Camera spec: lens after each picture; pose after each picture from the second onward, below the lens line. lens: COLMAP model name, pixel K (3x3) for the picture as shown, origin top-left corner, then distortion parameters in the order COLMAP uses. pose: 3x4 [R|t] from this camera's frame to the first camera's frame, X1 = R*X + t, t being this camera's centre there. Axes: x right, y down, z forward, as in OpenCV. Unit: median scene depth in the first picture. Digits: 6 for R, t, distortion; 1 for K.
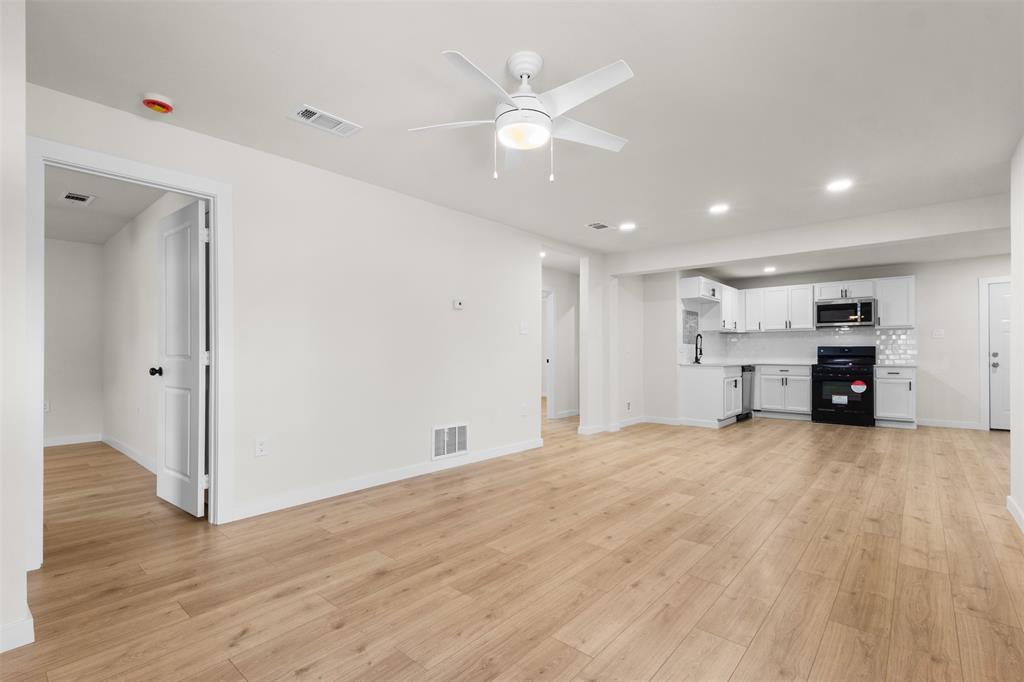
lens RADIAL K [[473.8, 0, 507.6], [0, 473.8, 350.5], [0, 0, 1]] dist [0.003406, 0.001306]
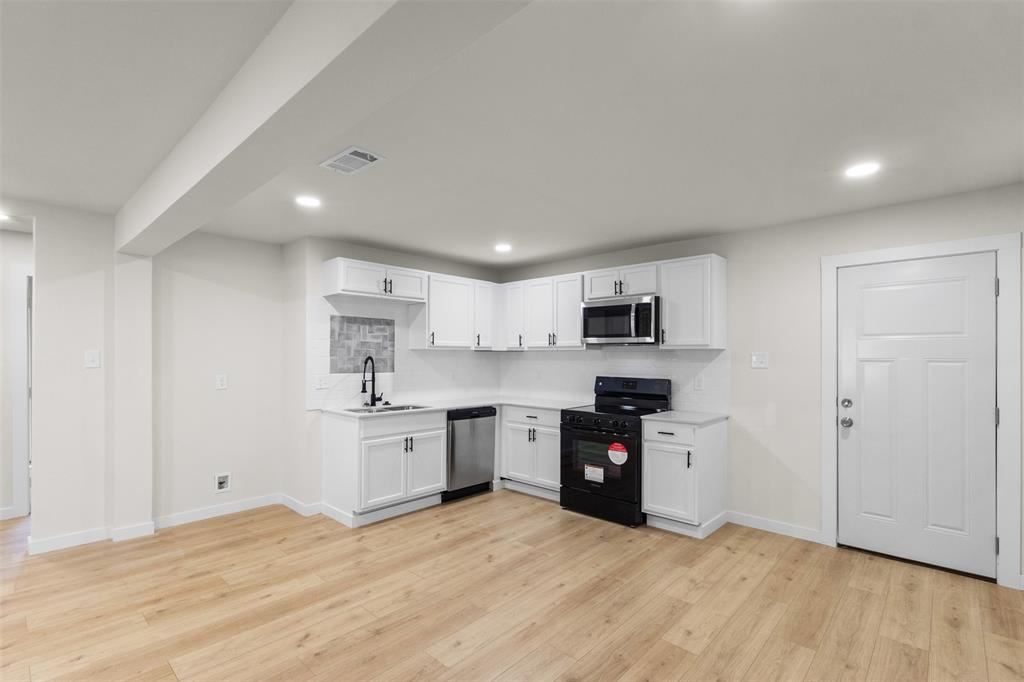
lens RADIAL K [[473.8, 0, 507.6], [0, 473.8, 350.5], [0, 0, 1]] dist [0.003406, 0.001306]
pose [[0.999231, 0.004277, -0.038967, 0.631478], [-0.004541, 0.999967, -0.006672, -0.040855], [0.038938, 0.006844, 0.999218, 0.436463]]
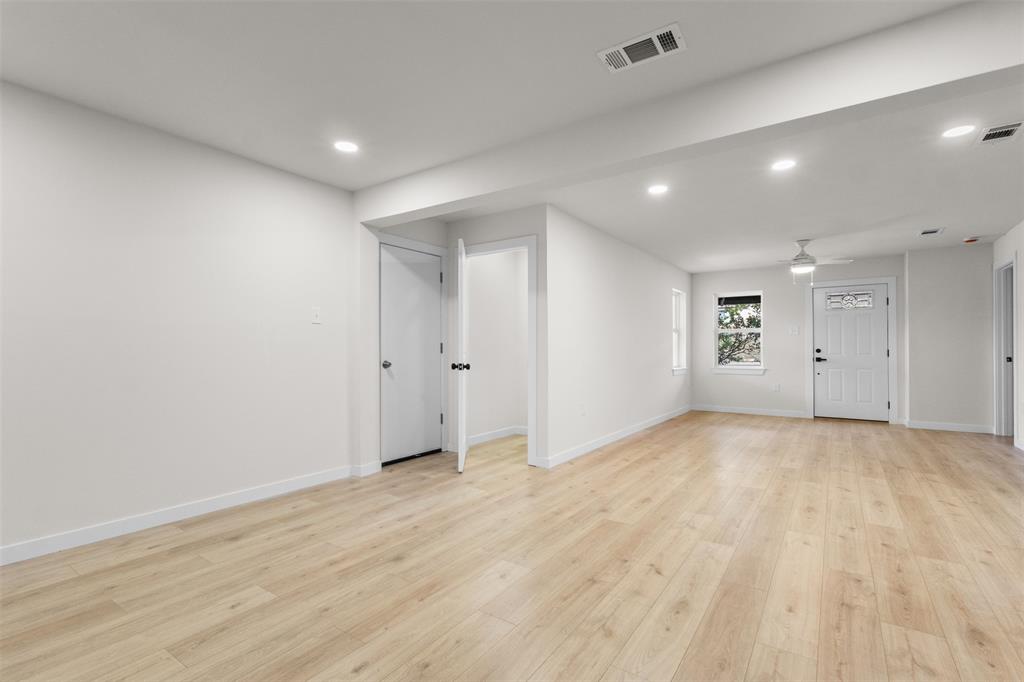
lens RADIAL K [[470.5, 0, 506.8], [0, 470.5, 344.1], [0, 0, 1]] dist [0.001455, 0.000901]
pose [[-0.994631, -0.001128, -0.103476, 0.615987], [0.000553, 0.999868, -0.016218, 0.005870], [0.103480, -0.016188, -0.994500, 1.079673]]
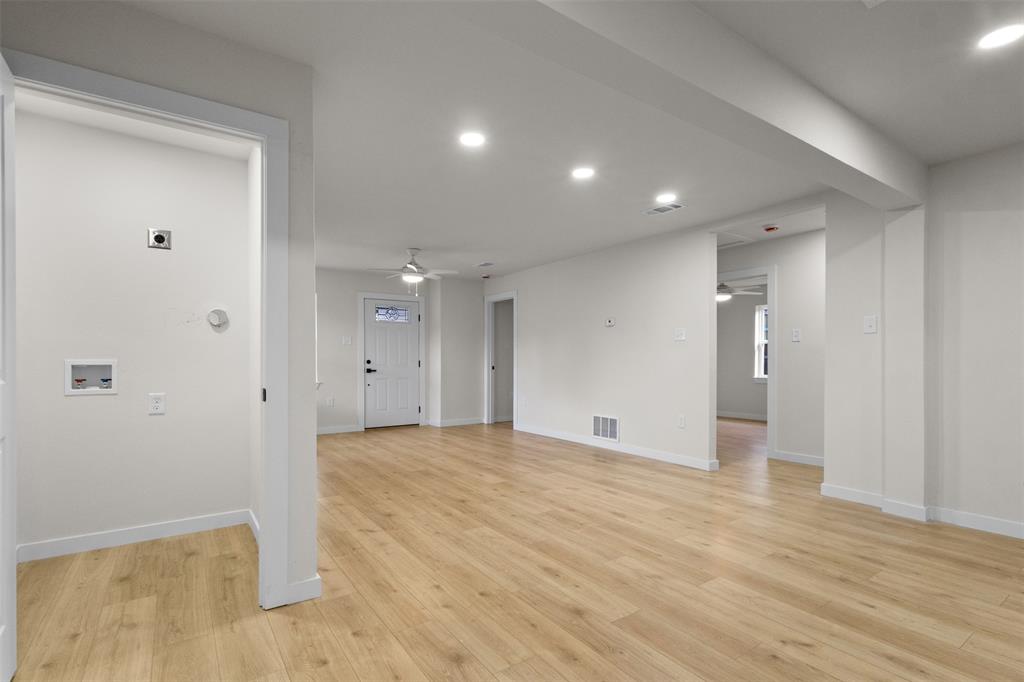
lens RADIAL K [[483.1, 0, 507.2], [0, 483.1, 362.0], [0, 0, 1]] dist [0.011455, 0.000178]
pose [[-0.253819, 0.004791, -0.967240, 0.775623], [0.005178, 0.999980, 0.003595, 0.002128], [0.967238, -0.004095, -0.253839, 0.675845]]
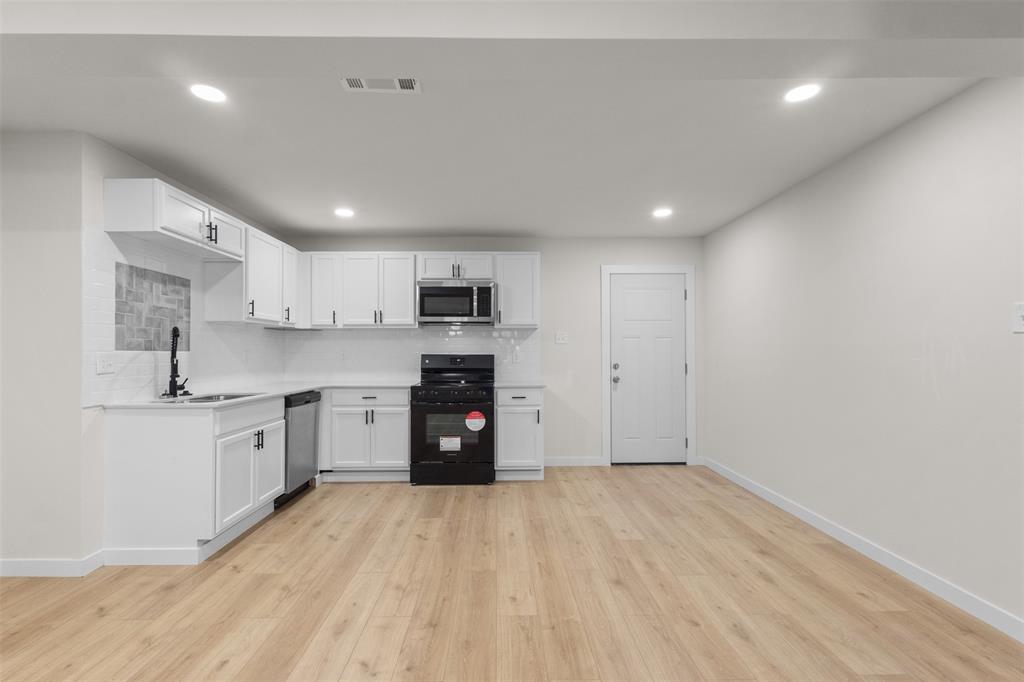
lens RADIAL K [[470.5, 0, 506.8], [0, 470.5, 344.1], [0, 0, 1]] dist [0.001455, 0.000901]
pose [[0.744195, 0.011370, 0.667866, 0.361605], [-0.002438, 0.999895, -0.014306, -0.014807], [-0.667958, 0.009018, 0.744144, 0.518501]]
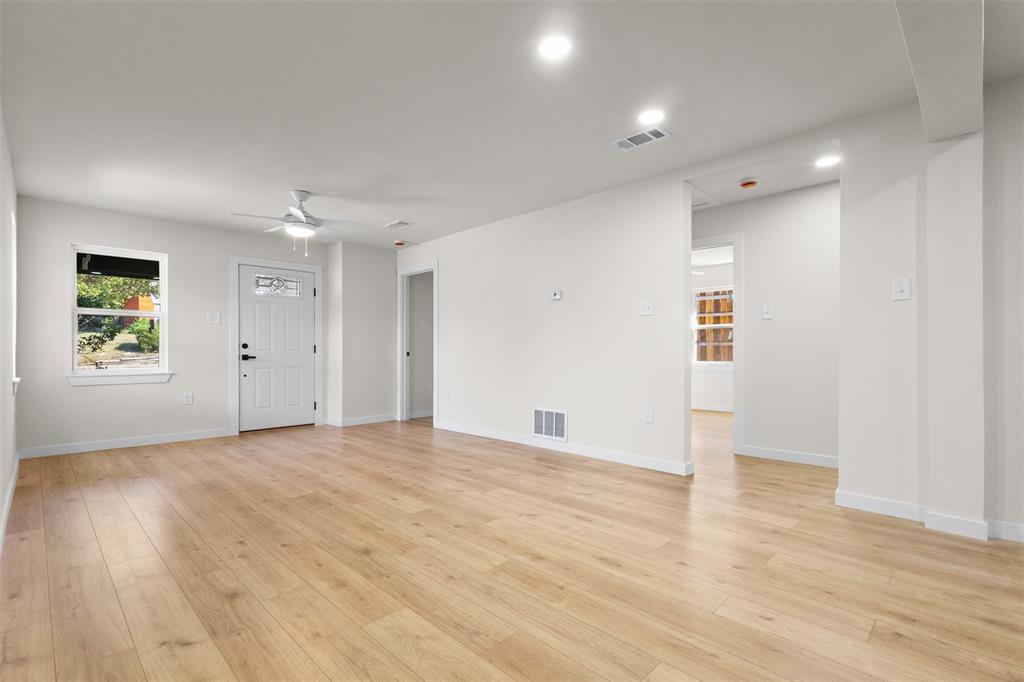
lens RADIAL K [[473.8, 0, 507.6], [0, 473.8, 350.5], [0, 0, 1]] dist [0.003406, 0.001306]
pose [[-0.070663, -0.002519, -0.997497, 0.600511], [0.006106, 0.999977, -0.002958, 0.016834], [0.997482, -0.006300, -0.070646, 0.616283]]
